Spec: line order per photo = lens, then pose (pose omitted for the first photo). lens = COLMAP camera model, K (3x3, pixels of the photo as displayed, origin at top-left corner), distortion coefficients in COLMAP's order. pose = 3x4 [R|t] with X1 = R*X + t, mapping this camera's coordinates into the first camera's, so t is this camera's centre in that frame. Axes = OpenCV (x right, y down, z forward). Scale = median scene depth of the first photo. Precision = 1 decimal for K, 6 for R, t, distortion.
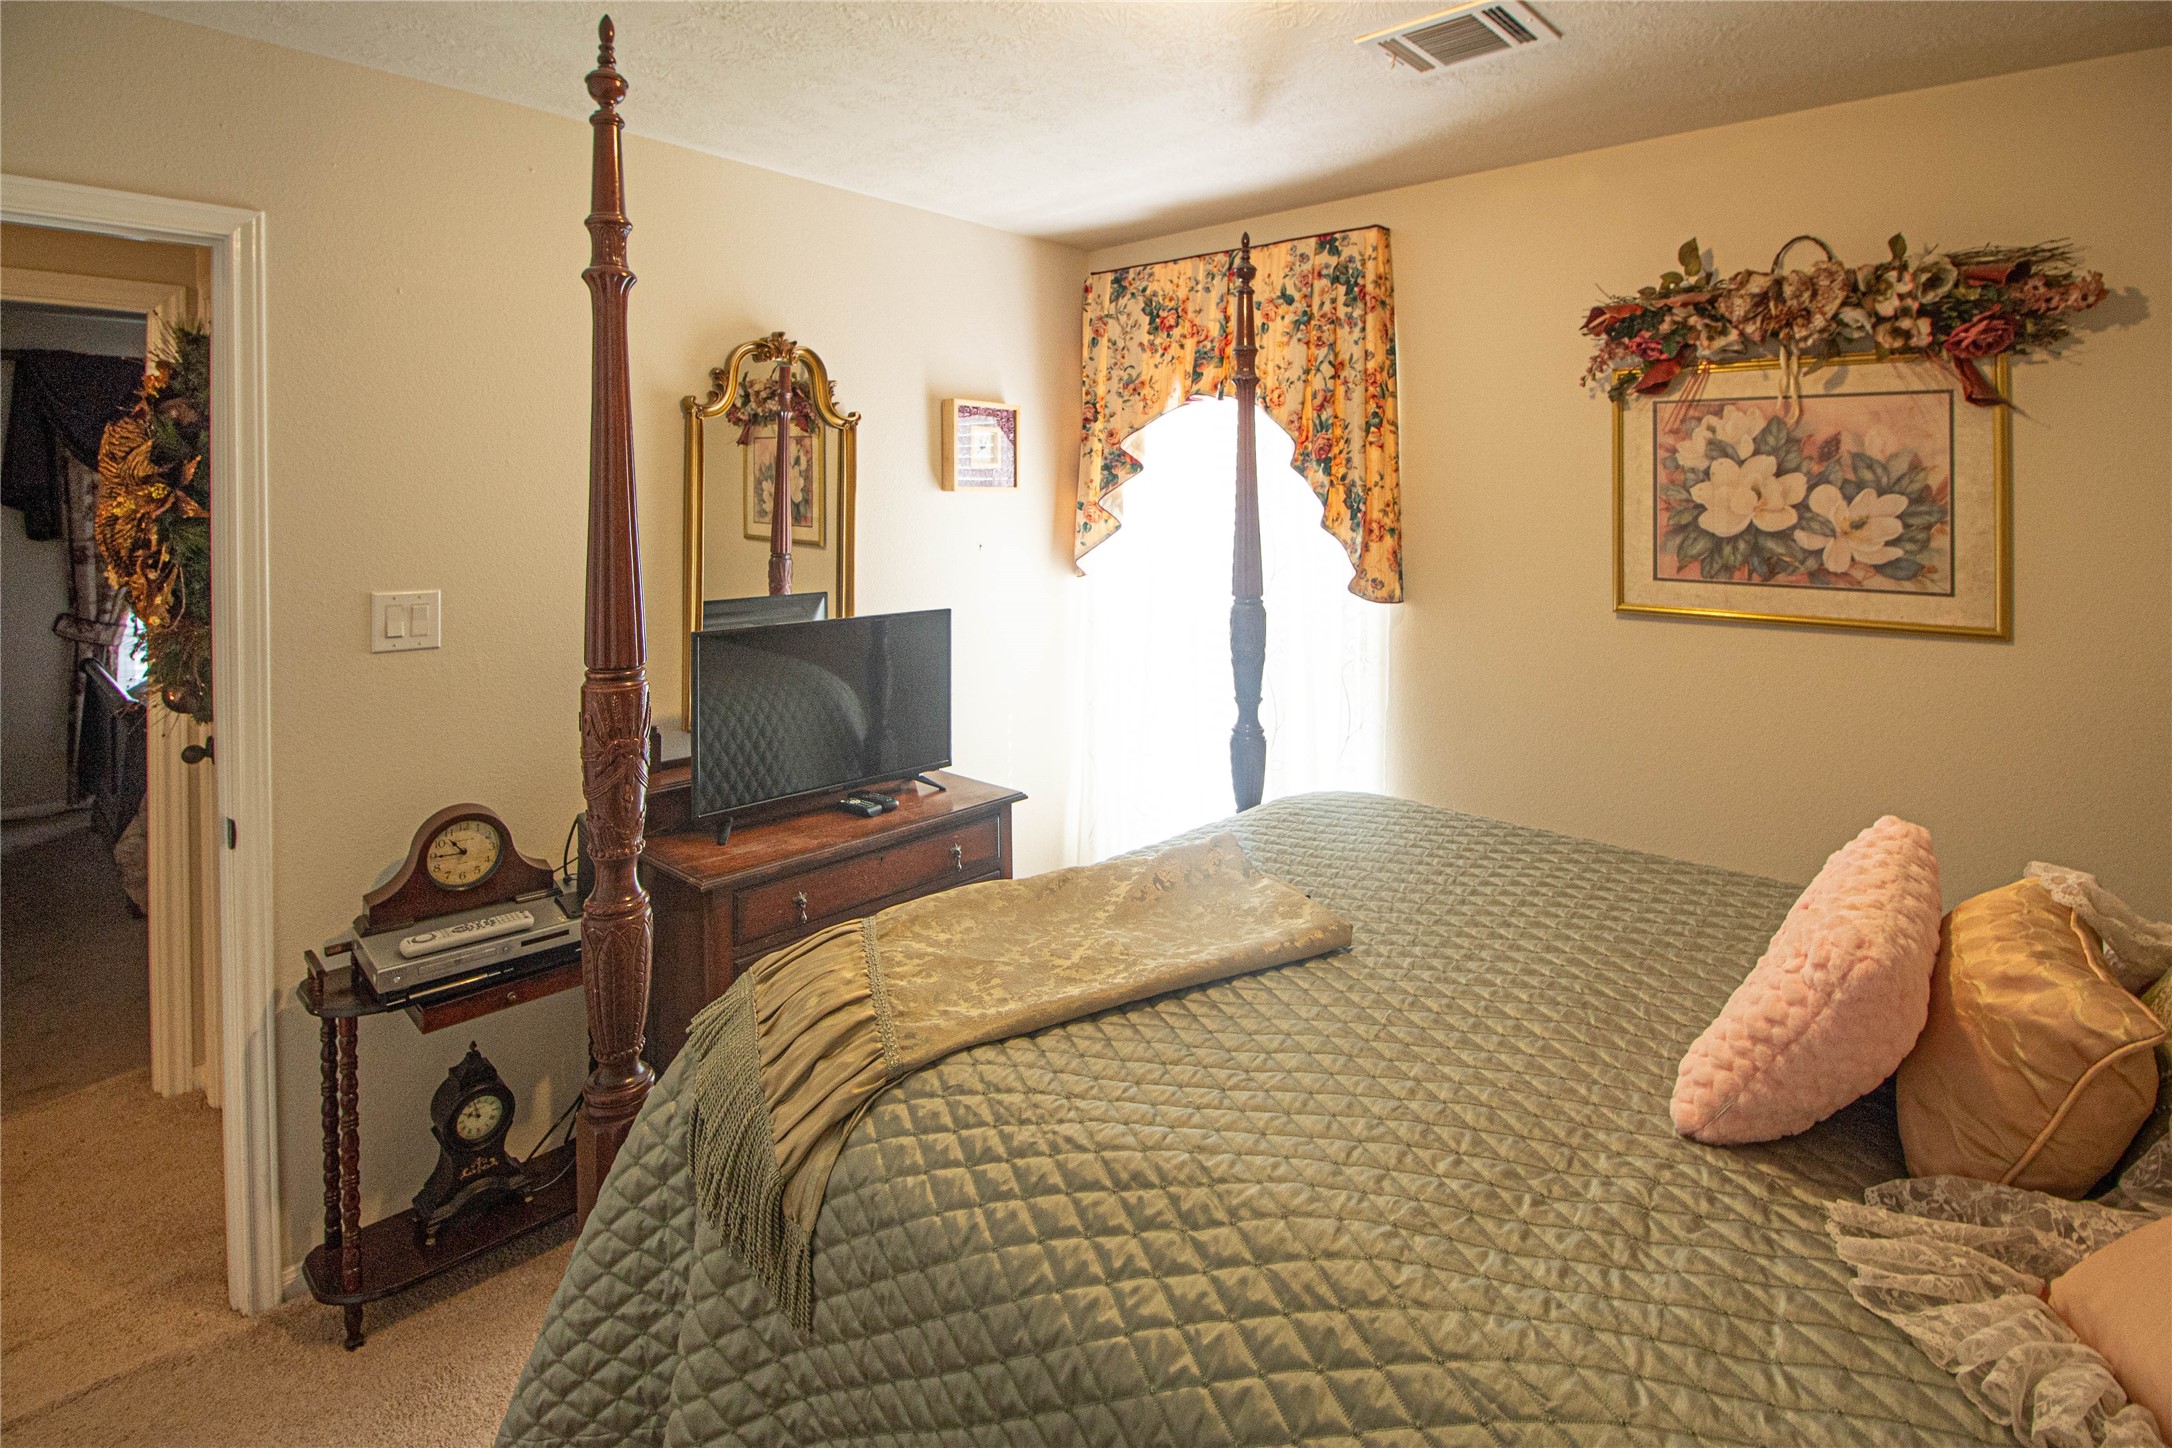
lens RADIAL K [[1074.1, 0, 1081.2], [0, 1074.1, 713.0], [0, 0, 1]] dist [-0.002273, -0.009999]
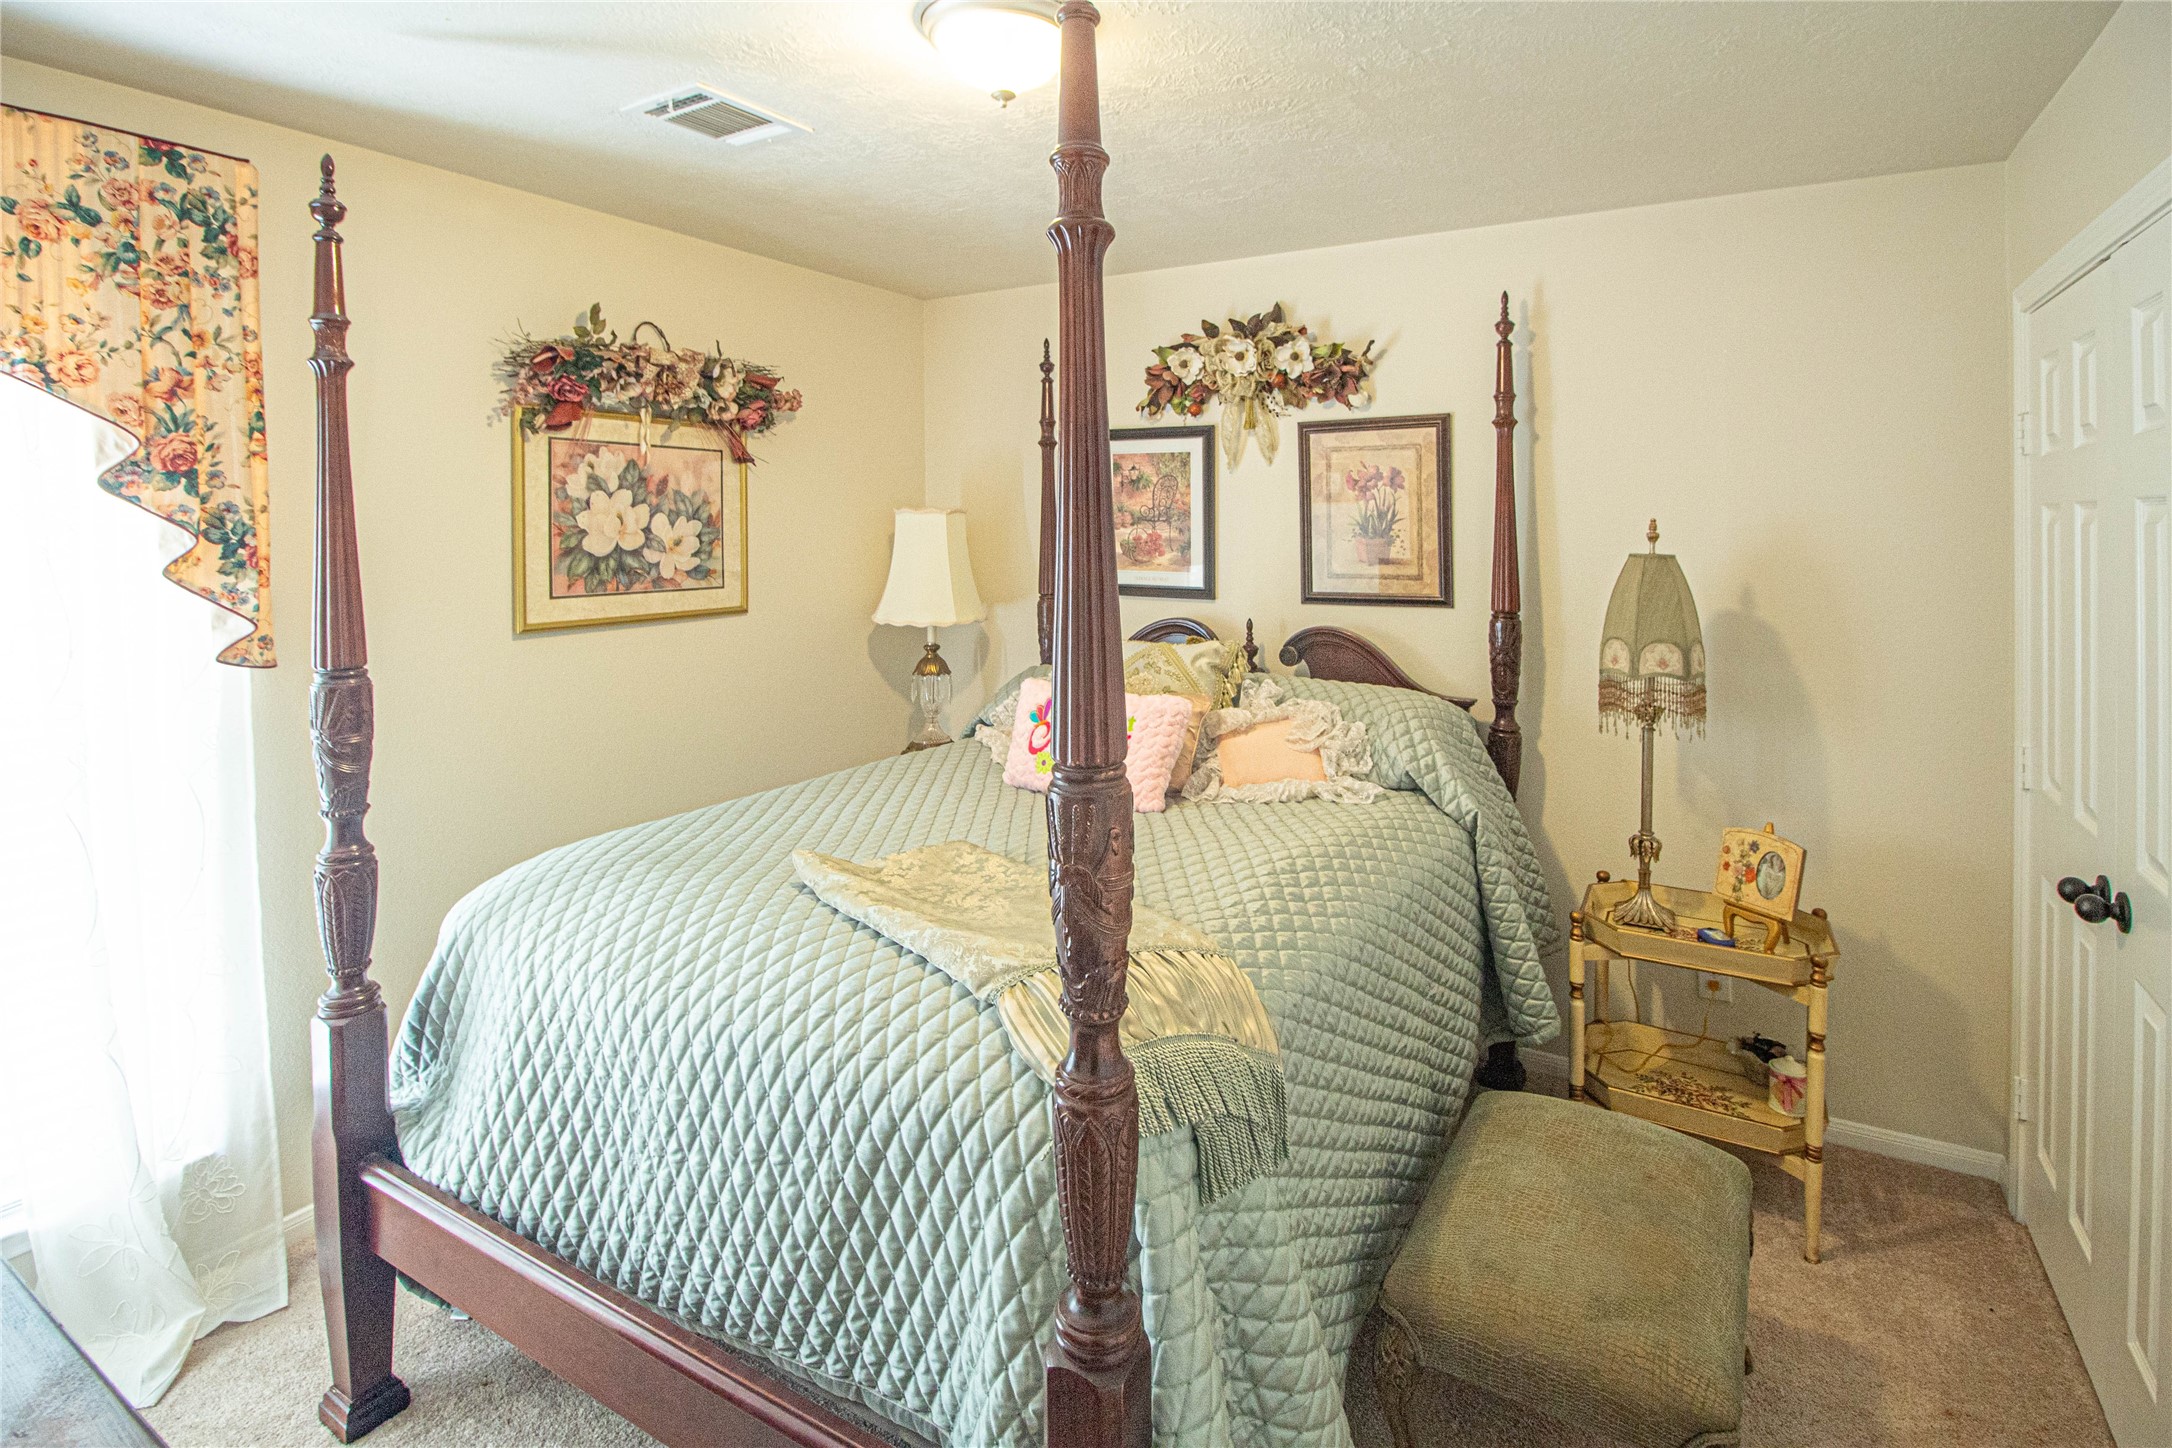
lens RADIAL K [[1074.1, 0, 1081.2], [0, 1074.1, 713.0], [0, 0, 1]] dist [-0.002273, -0.009999]
pose [[-0.211737, -0.183165, 0.960009, -0.690588], [0.182236, 0.957654, 0.222909, -0.168160], [-0.960186, 0.222146, -0.169392, 0.737274]]
